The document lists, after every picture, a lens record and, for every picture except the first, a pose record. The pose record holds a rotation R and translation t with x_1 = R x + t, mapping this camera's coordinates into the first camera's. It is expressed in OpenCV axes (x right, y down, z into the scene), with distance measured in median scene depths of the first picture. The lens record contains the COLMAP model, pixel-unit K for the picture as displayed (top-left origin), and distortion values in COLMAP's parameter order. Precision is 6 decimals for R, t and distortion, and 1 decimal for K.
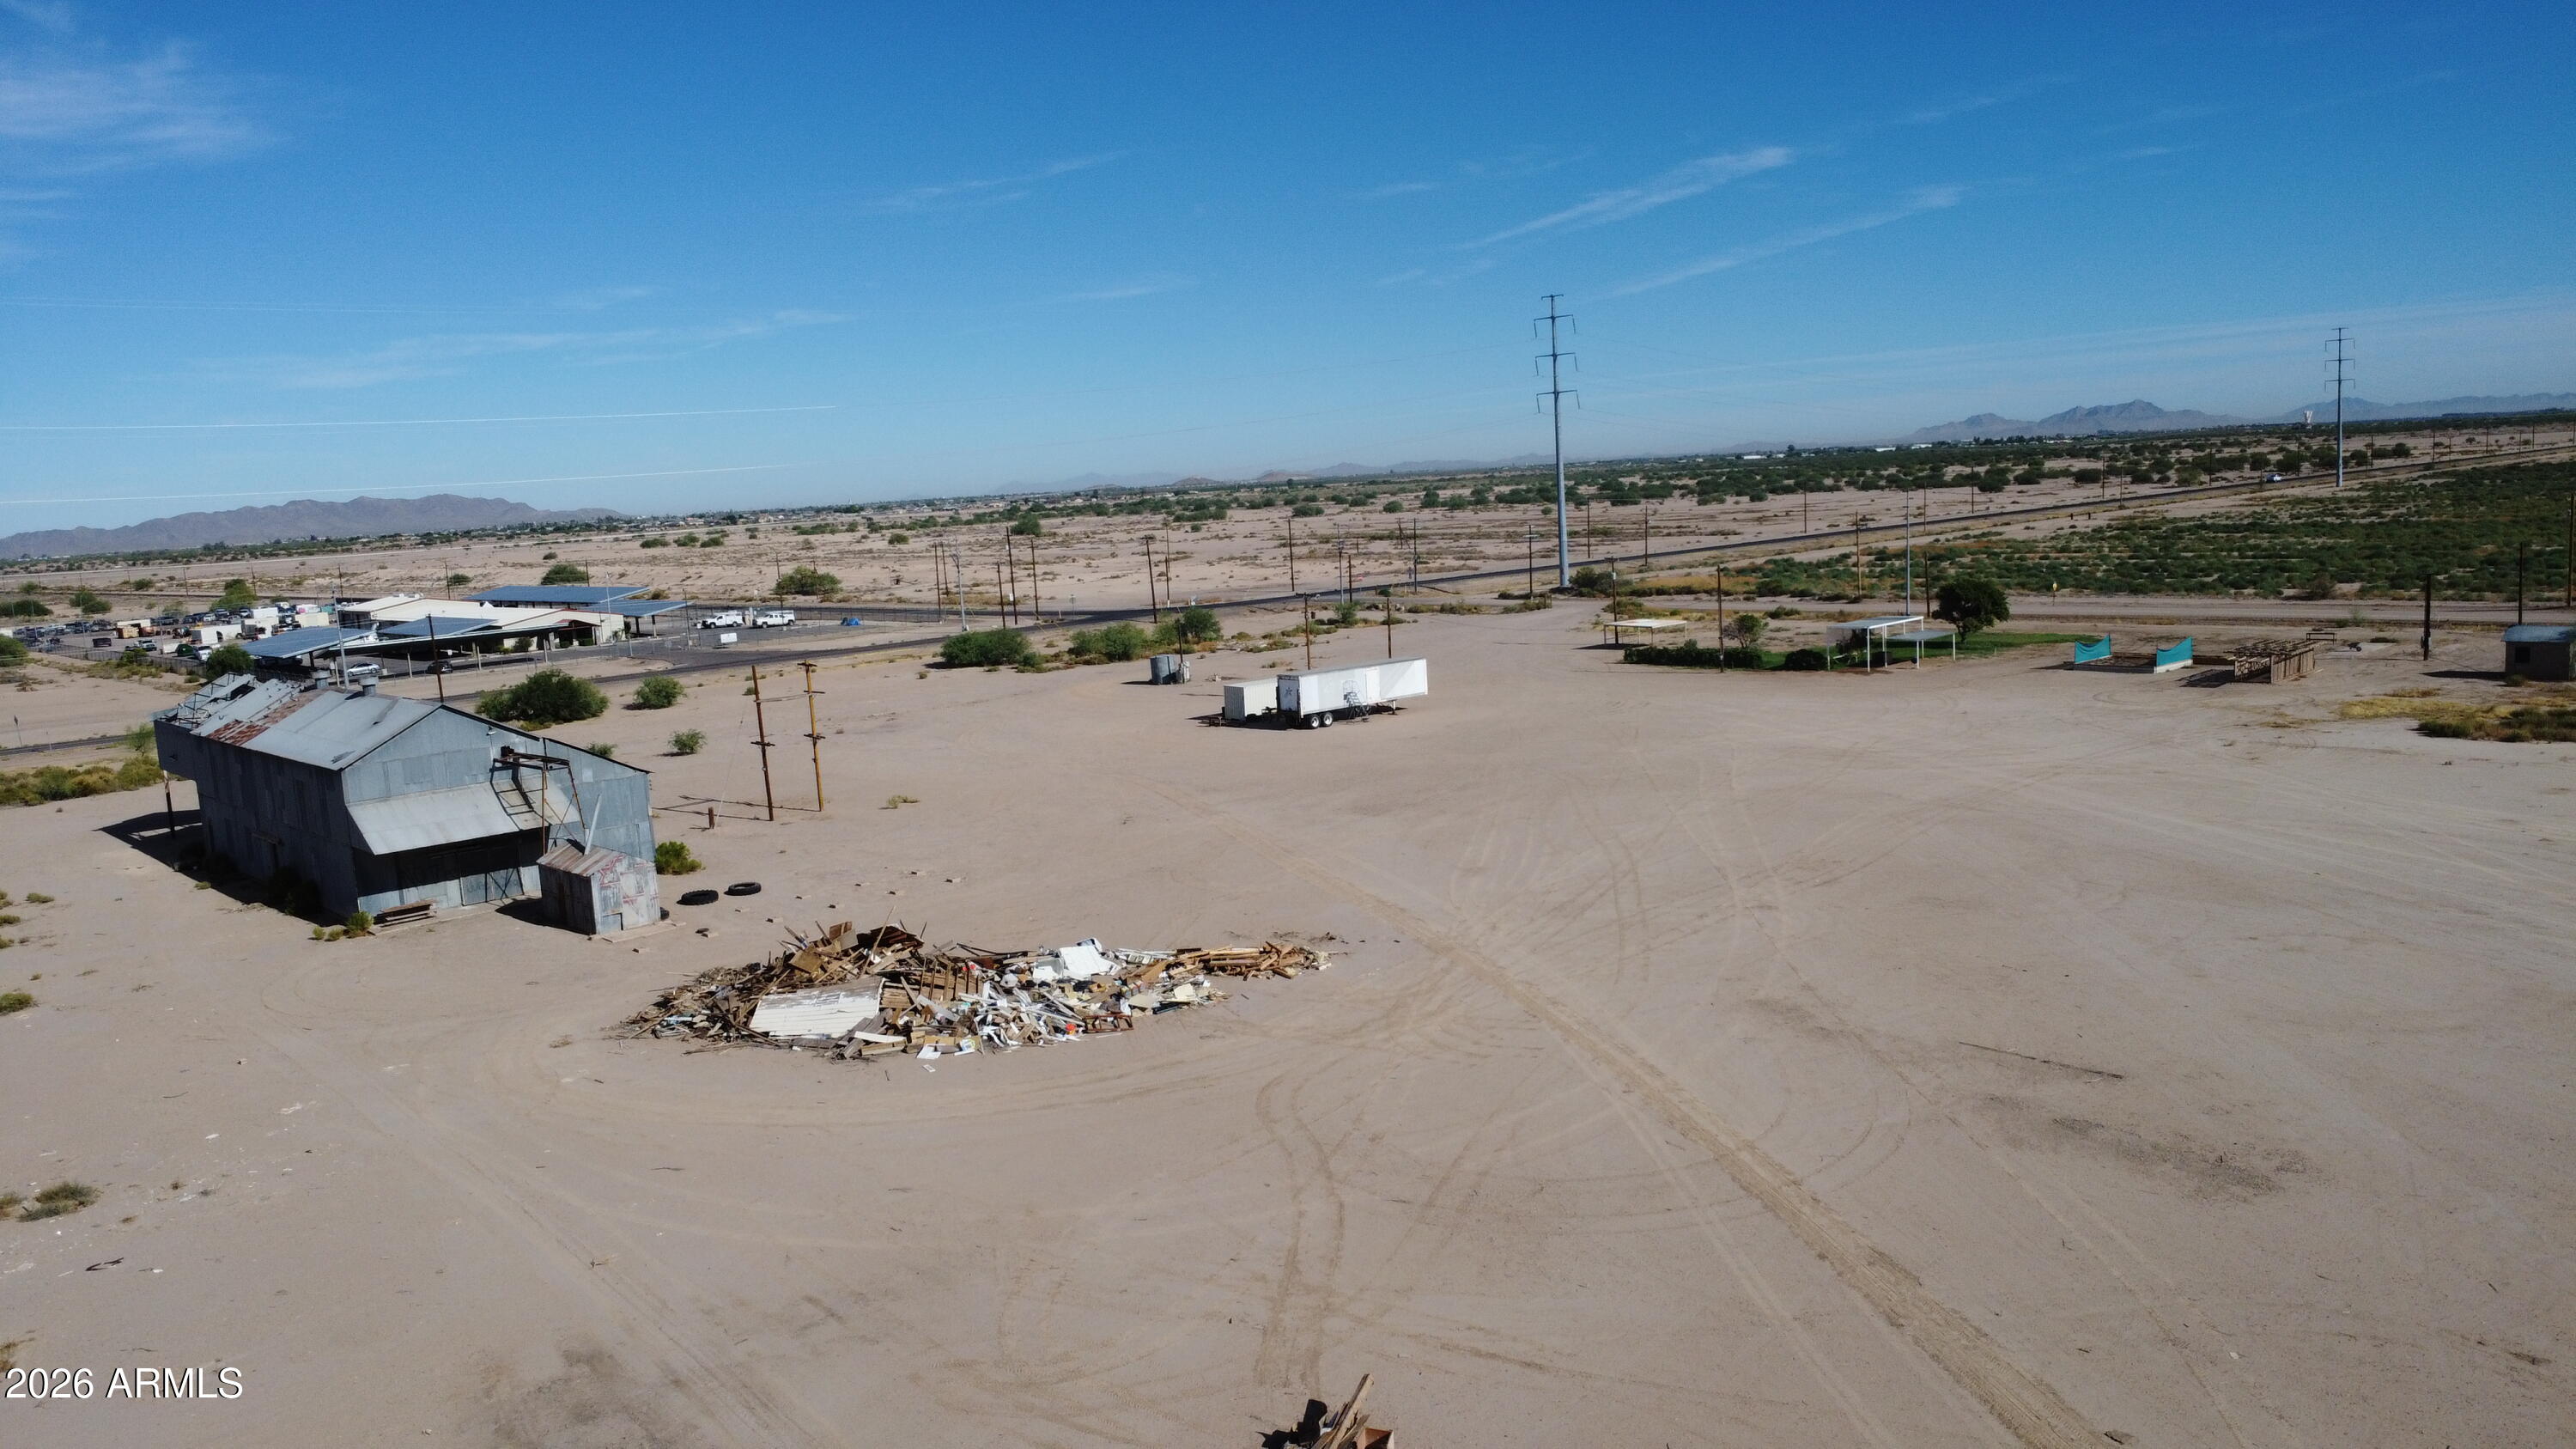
lens RADIAL K [[1861.4, 0, 1247.1], [0, 1861.4, 610.9], [0, 0, 1]] dist [-0.027023, -0.002626]
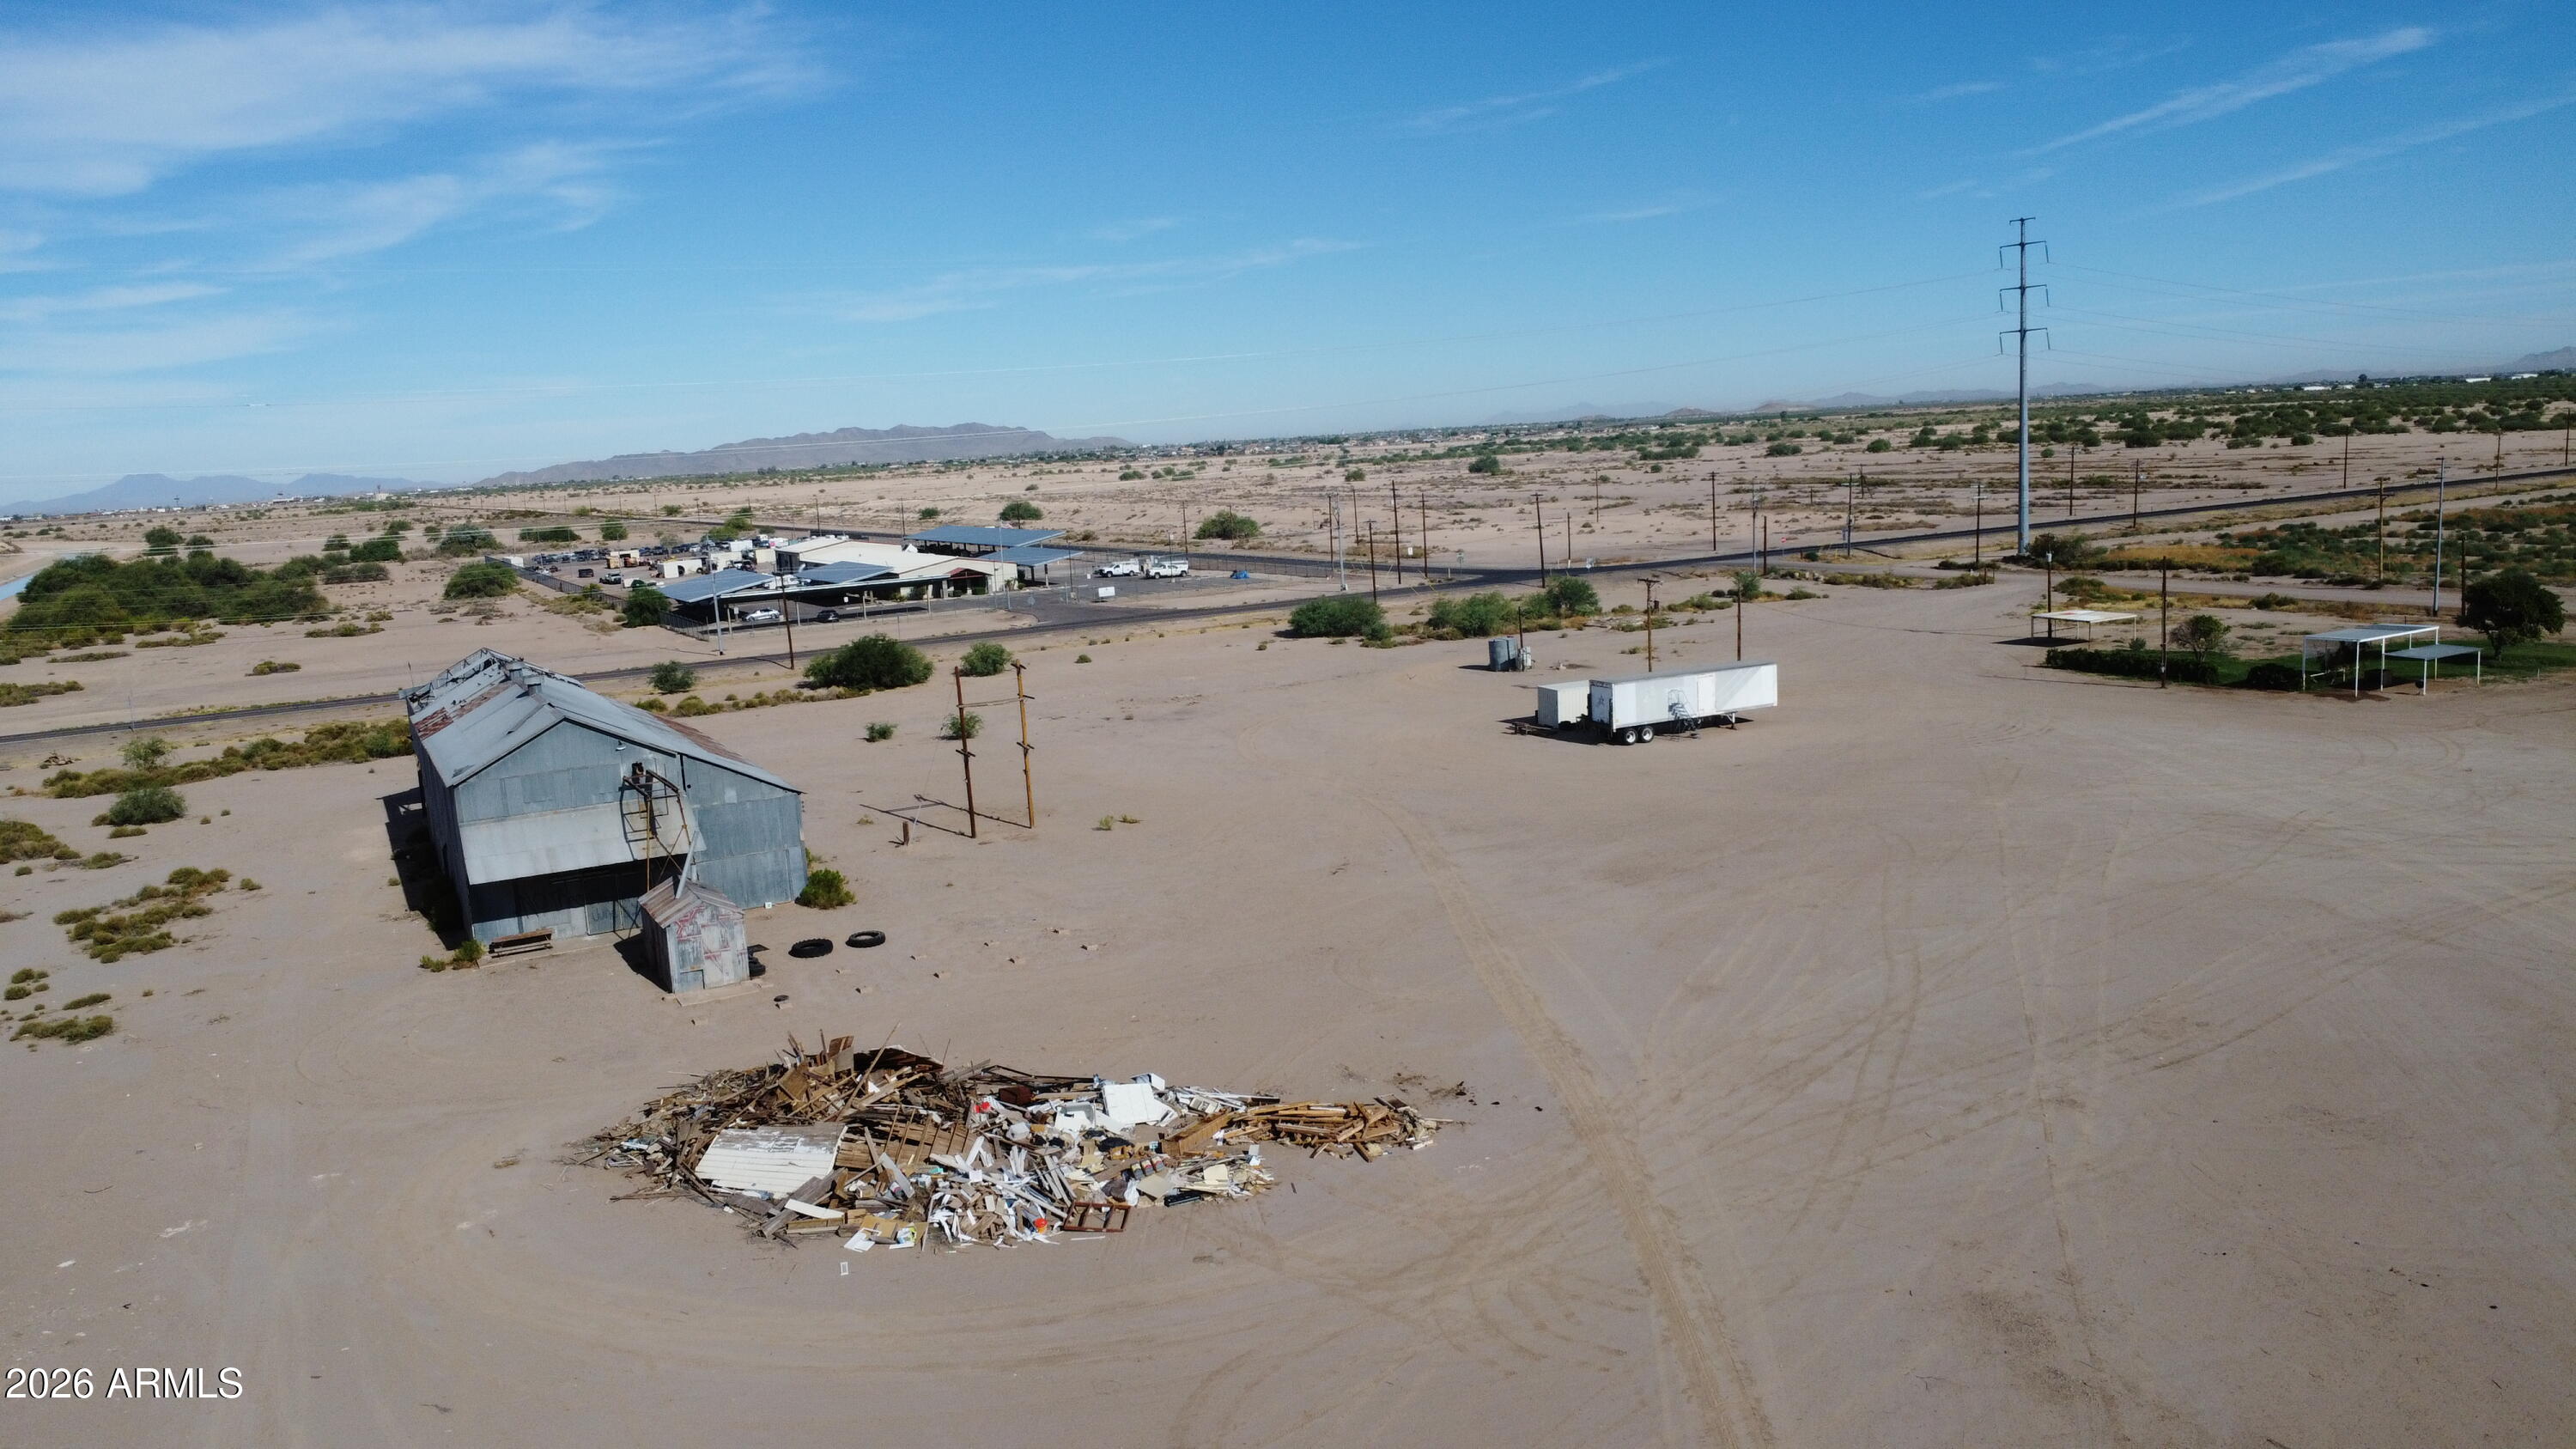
lens RADIAL K [[1853.1, 0, 1258.7], [0, 1853.1, 694.1], [0, 0, 1]] dist [-0.026200, -0.010185]
pose [[0.968332, 0.037663, -0.246808, 0.077837], [-0.017419, 0.996339, 0.083699, -0.027452], [0.249057, -0.076750, 0.965443, 0.131434]]
